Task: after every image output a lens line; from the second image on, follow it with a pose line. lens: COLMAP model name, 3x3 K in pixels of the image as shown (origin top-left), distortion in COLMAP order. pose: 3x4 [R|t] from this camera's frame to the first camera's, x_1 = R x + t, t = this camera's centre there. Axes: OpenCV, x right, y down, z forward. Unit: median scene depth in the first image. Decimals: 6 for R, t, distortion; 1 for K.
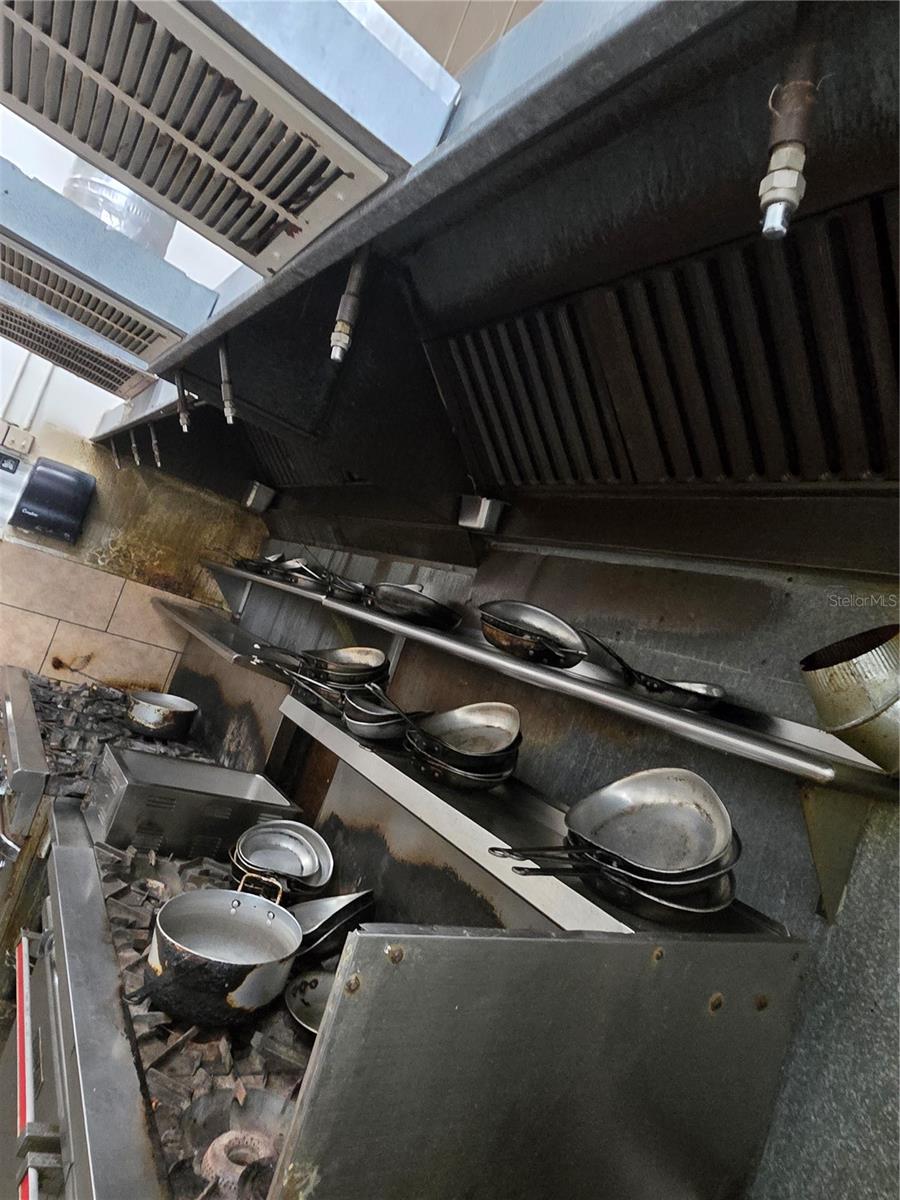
lens RADIAL K [[707.8, 0, 468.6], [0, 707.8, 604.6], [0, 0, 1]] dist [-0.000528, -0.000450]
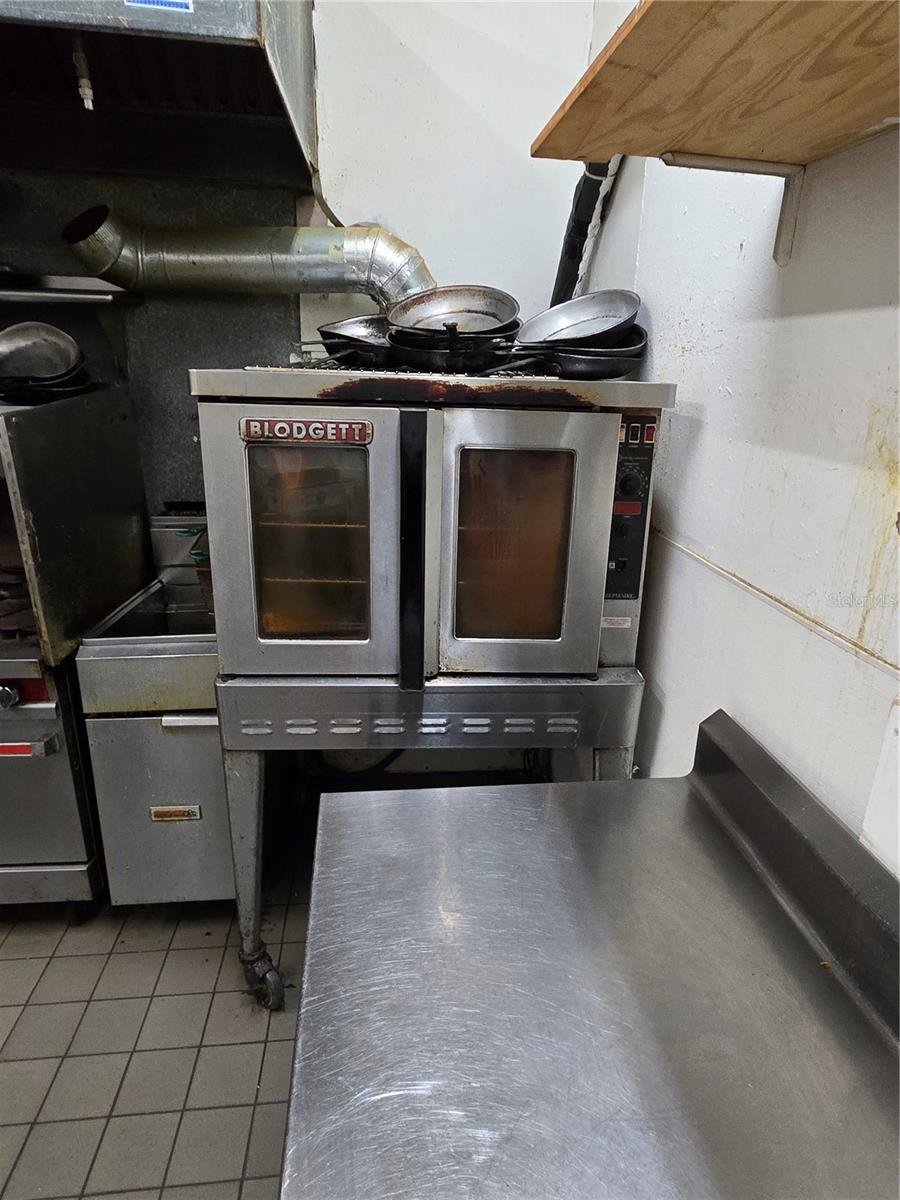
lens RADIAL K [[707.8, 0, 460.2], [0, 707.8, 599.4], [0, 0, 1]] dist [-0.000528, -0.000450]
pose [[0.474153, -0.562223, 0.677557, -0.392860], [0.069262, 0.790998, 0.607885, -0.108077], [-0.877714, -0.241301, 0.413995, -0.418541]]
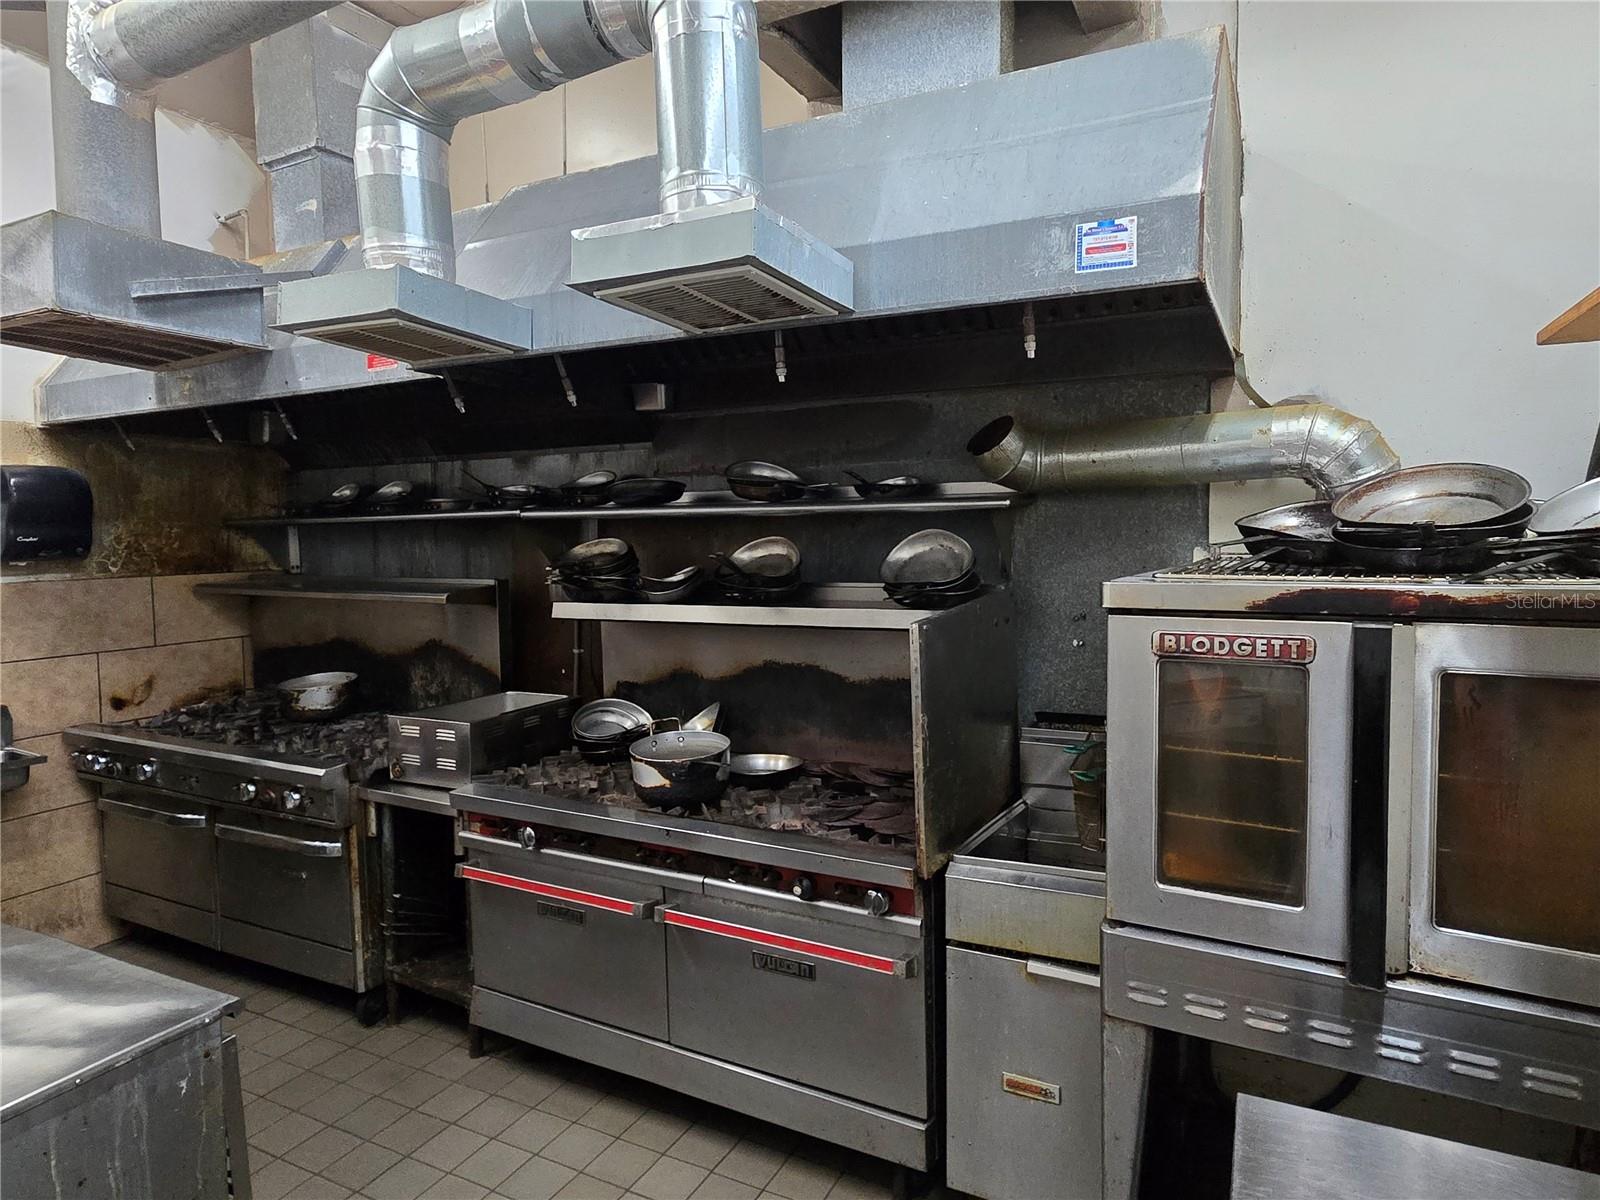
lens RADIAL K [[943.8, 0, 802.5], [0, 943.8, 585.1], [0, 0, 1]] dist [-0.000528, -0.000450]
pose [[0.835963, -0.369099, 0.406118, -0.511430], [0.275456, 0.922267, 0.271196, -0.191751], [-0.474648, -0.114842, 0.872652, -0.483769]]
